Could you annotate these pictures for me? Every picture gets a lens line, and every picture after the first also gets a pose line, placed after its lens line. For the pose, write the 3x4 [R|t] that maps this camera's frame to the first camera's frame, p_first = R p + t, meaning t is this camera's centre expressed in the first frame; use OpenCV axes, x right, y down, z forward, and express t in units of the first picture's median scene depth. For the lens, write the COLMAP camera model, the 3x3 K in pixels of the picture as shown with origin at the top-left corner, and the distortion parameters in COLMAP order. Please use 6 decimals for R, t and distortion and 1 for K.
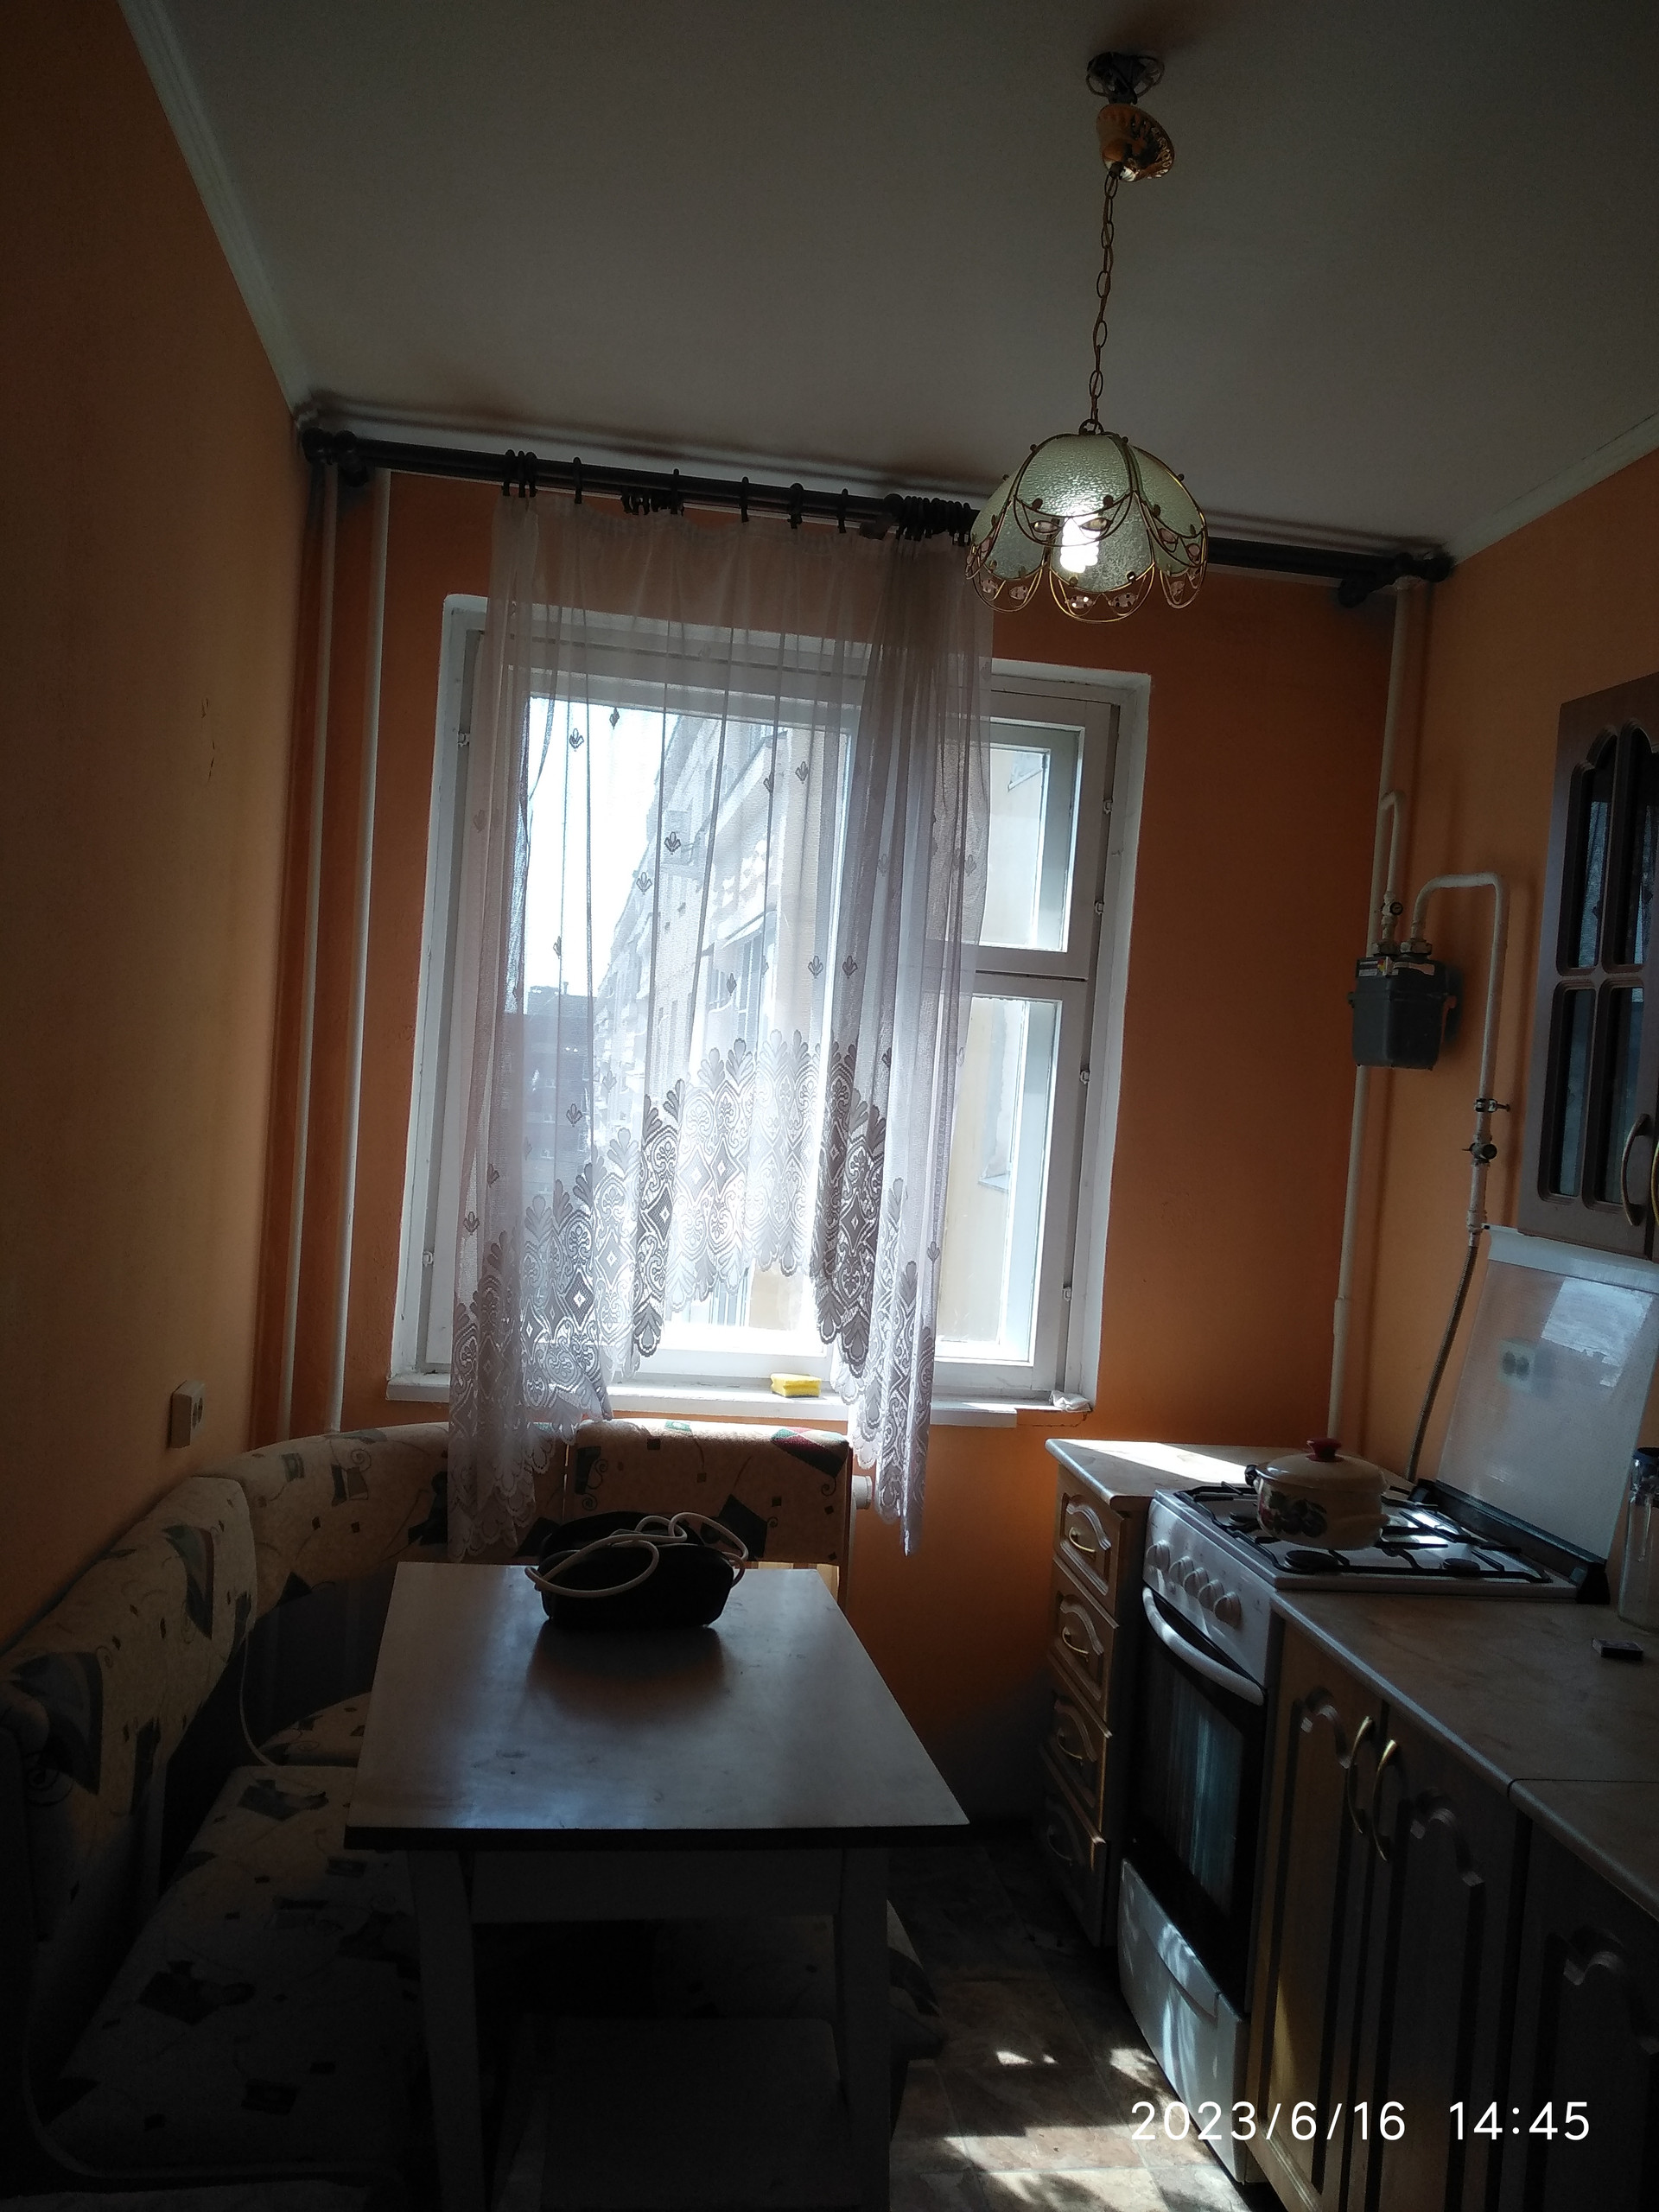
lens RADIAL K [[1696.2, 0, 831.0], [0, 1696.2, 1117.4], [0, 0, 1]] dist [0.069828, -0.134631]
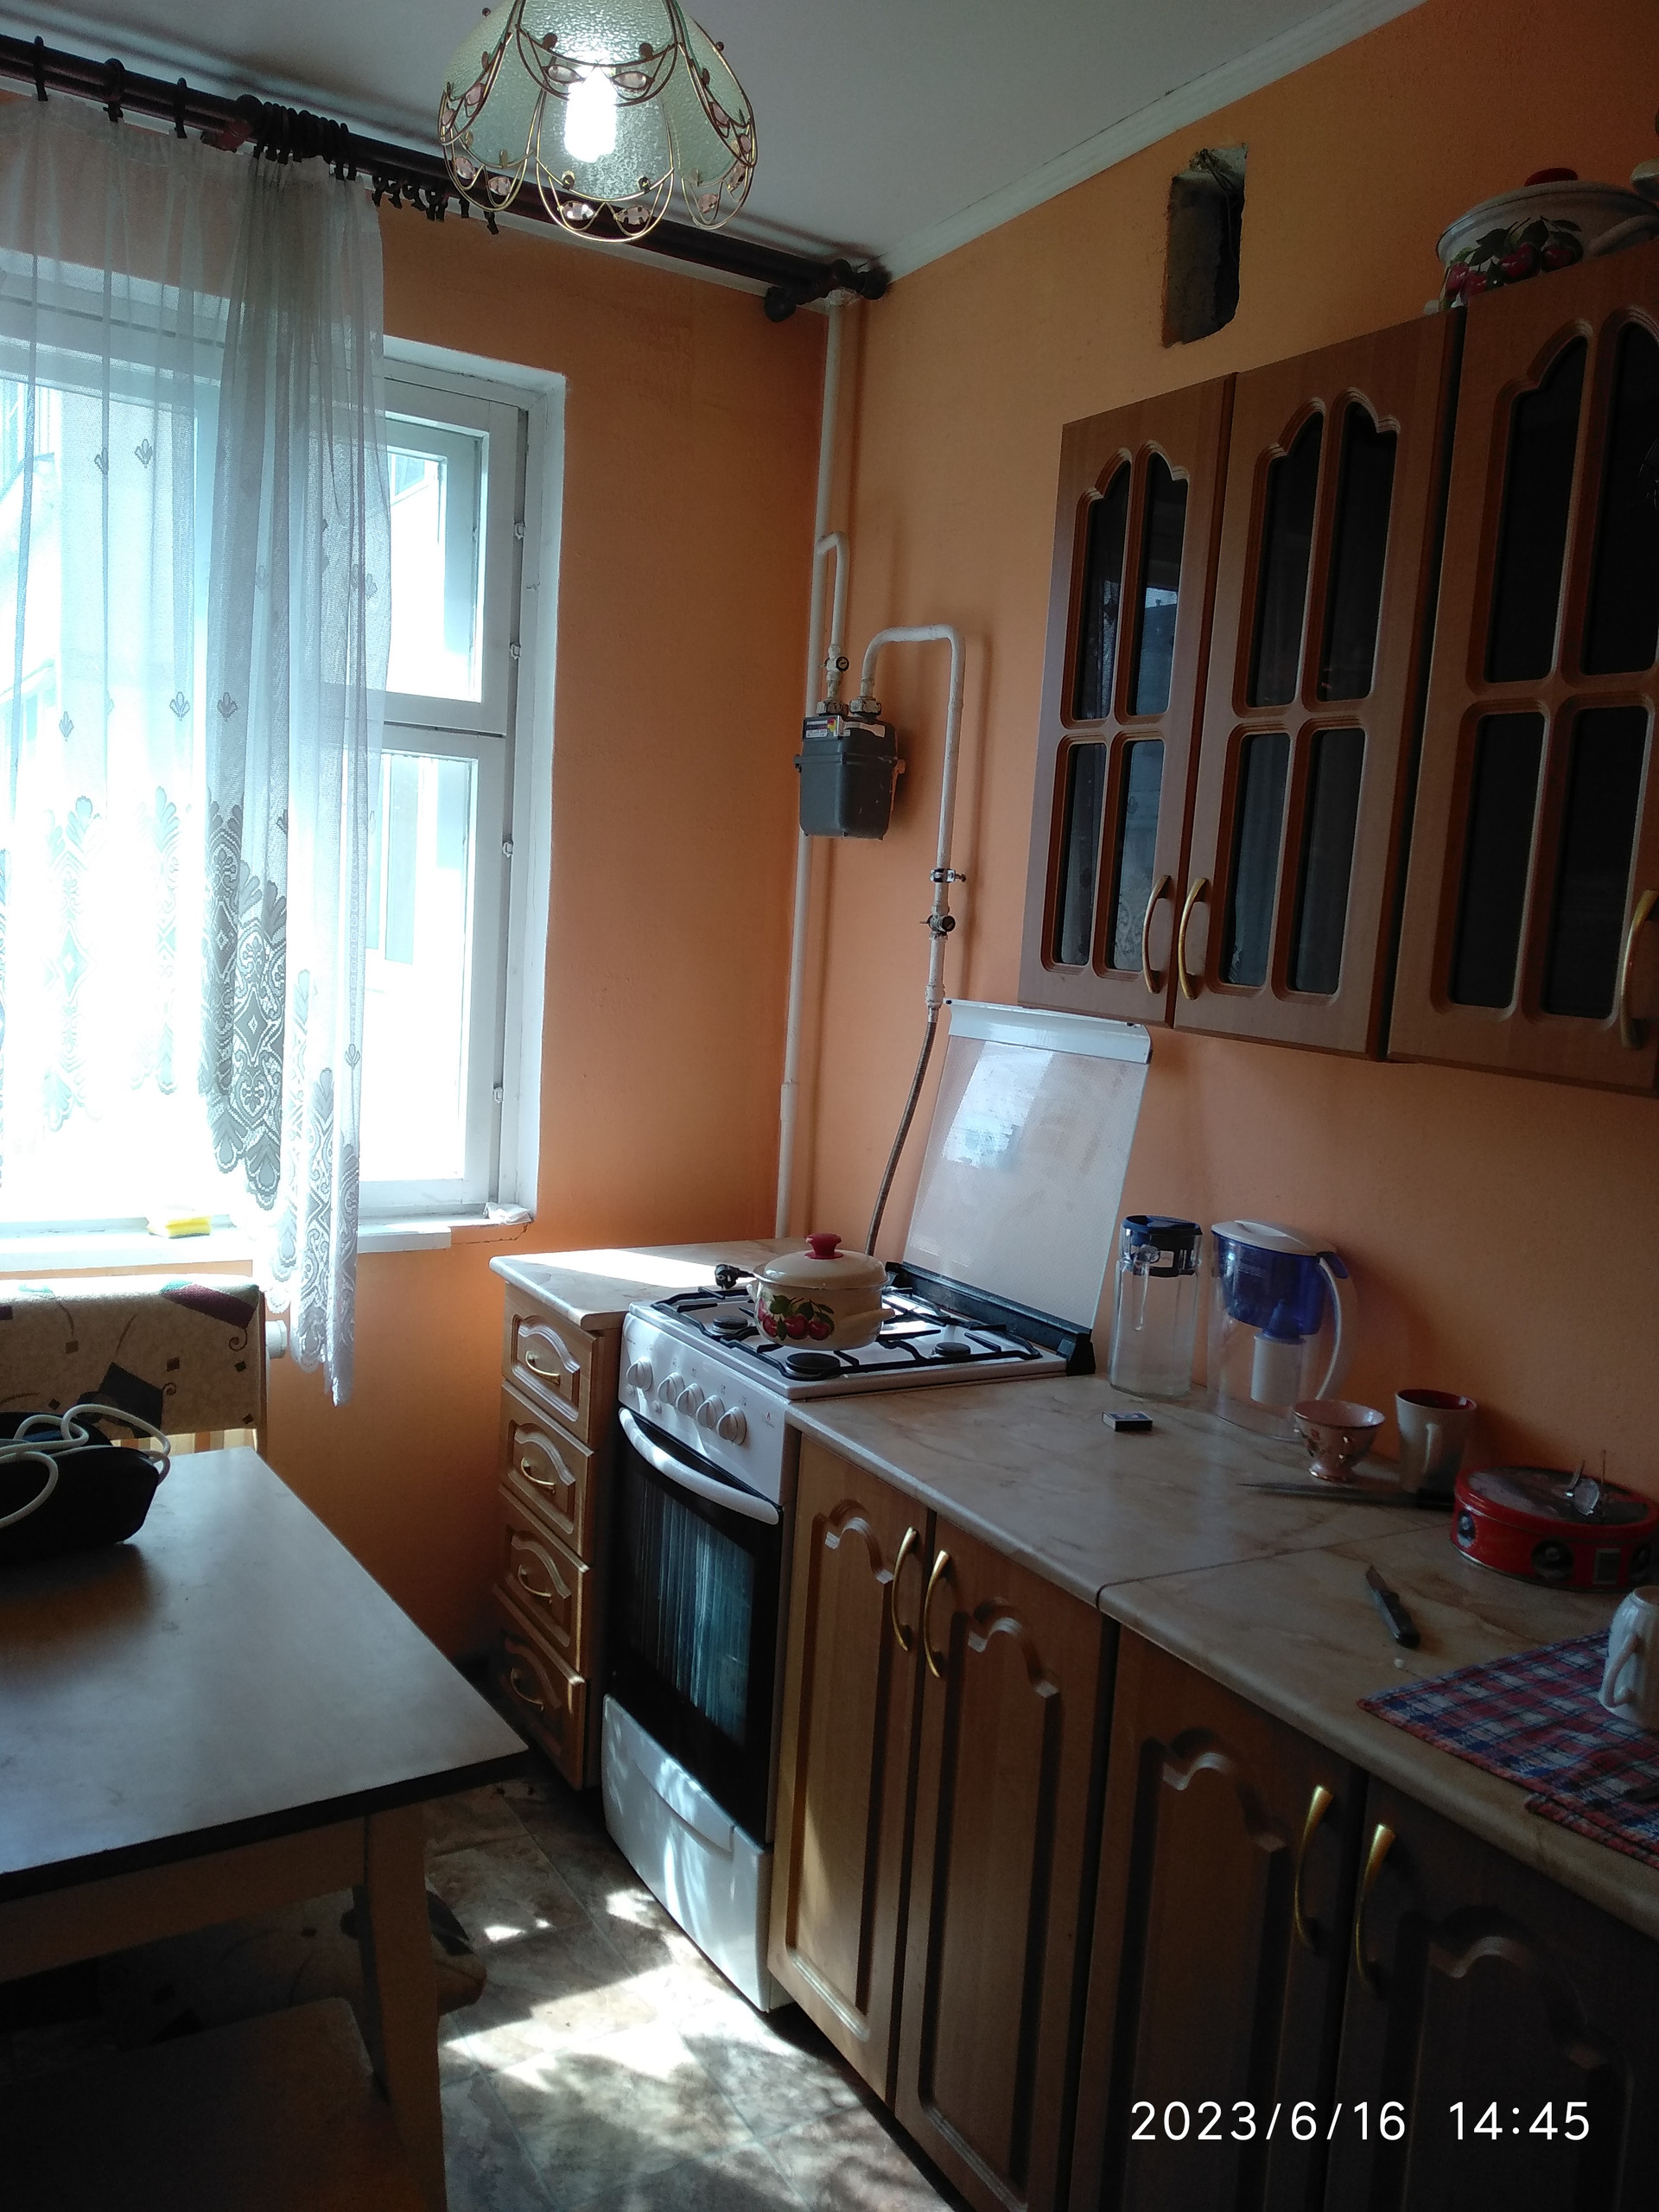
lens RADIAL K [[1680.3, 0, 826.3], [0, 1680.3, 1119.4], [0, 0, 1]] dist [0.072373, -0.128611]
pose [[0.922805, -0.063551, 0.379990, -0.046655], [0.015599, 0.991656, 0.127968, 0.006853], [-0.384951, -0.112162, 0.916096, 0.140369]]
